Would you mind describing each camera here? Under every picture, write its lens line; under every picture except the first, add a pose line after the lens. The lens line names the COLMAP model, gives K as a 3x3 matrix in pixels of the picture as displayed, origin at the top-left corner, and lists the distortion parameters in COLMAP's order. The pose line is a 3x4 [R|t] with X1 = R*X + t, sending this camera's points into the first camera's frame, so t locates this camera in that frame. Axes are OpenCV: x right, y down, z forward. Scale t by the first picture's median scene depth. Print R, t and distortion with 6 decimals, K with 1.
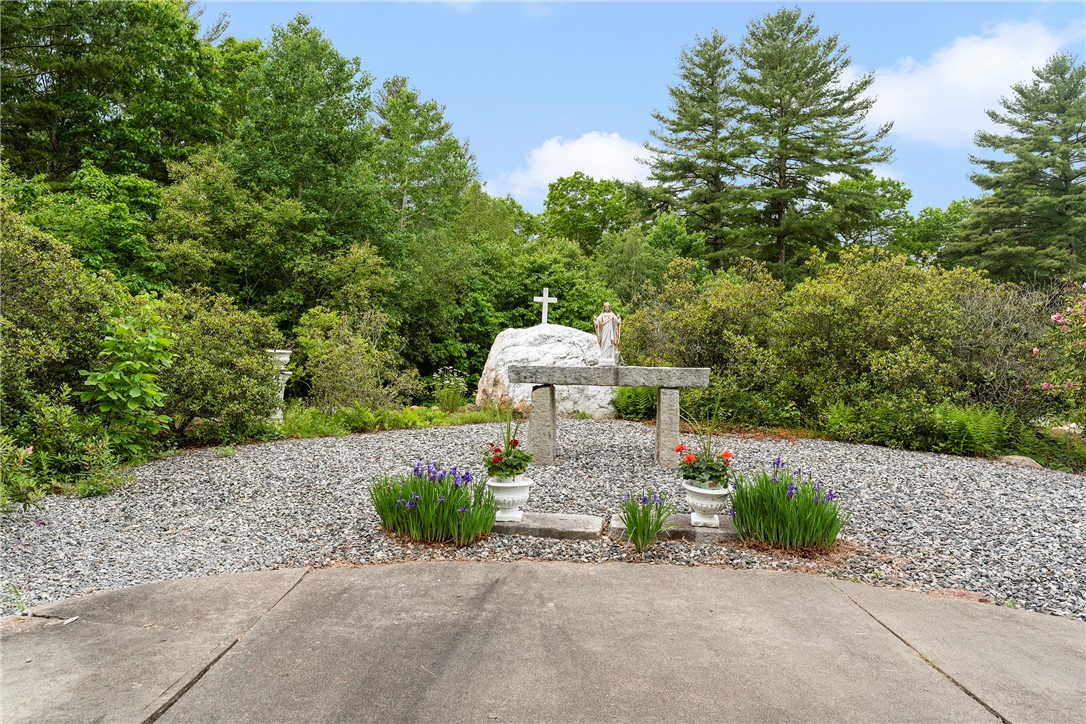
lens RADIAL K [[817.0, 0, 541.2], [0, 817.0, 366.9], [0, 0, 1]] dist [-0.015736, 0.006096]
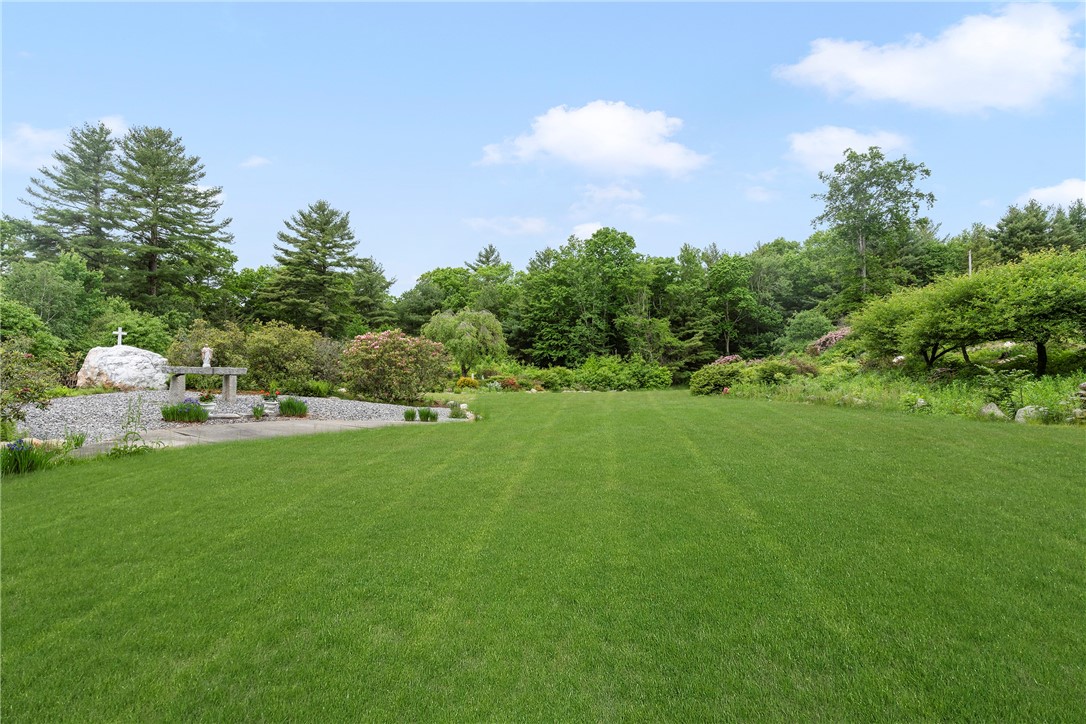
lens RADIAL K [[582.2, 0, 545.8], [0, 582.2, 360.5], [0, 0, 1]] dist [0.000173, -0.000573]
pose [[0.572289, 0.012536, 0.819956, -0.169723], [-0.007765, 0.999921, -0.009868, -0.002470], [-0.820015, -0.000719, 0.572342, -0.203867]]
